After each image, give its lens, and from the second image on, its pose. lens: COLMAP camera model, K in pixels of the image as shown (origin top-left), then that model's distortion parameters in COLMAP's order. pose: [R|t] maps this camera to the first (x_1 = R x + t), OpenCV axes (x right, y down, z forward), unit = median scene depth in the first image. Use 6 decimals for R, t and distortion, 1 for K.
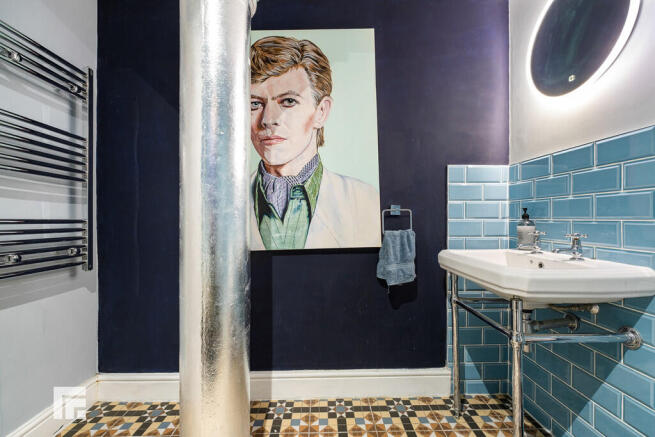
lens RADIAL K [[286.8, 0, 327.5], [0, 286.8, 218.5], [0, 0, 1]] dist [0.001190, 0.000545]
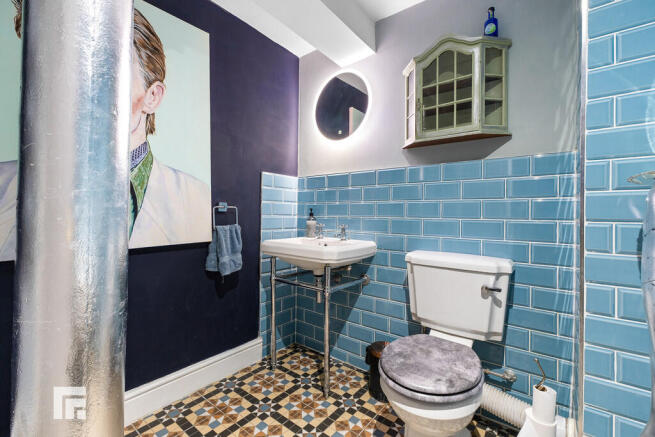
lens RADIAL K [[291.4, 0, 327.7], [0, 291.4, 211.5], [0, 0, 1]] dist [-0.002538, -0.000263]
pose [[0.630871, 0.018699, 0.775662, -0.379534], [-0.010950, 0.999825, -0.015197, 0.000310], [-0.775810, 0.001094, 0.630965, -0.009518]]
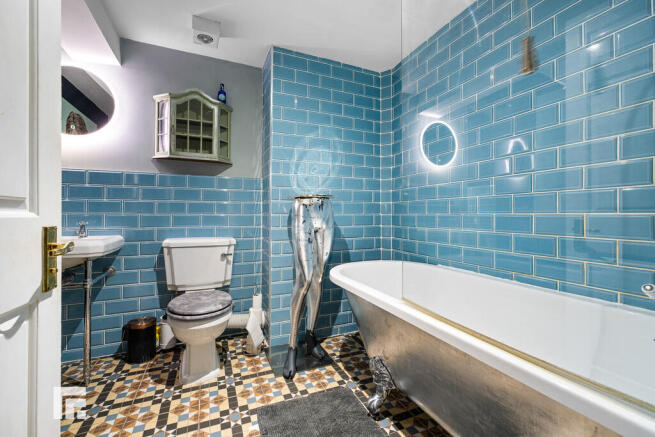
lens RADIAL K [[276.6, 0, 327.2], [0, 276.6, 211.9], [0, 0, 1]] dist [-0.046173, 0.000171]
pose [[-0.374763, 0.006569, 0.927097, -0.816241], [0.002536, 0.999978, -0.006061, 0.004825], [-0.927117, 0.000080, -0.374772, 0.178388]]
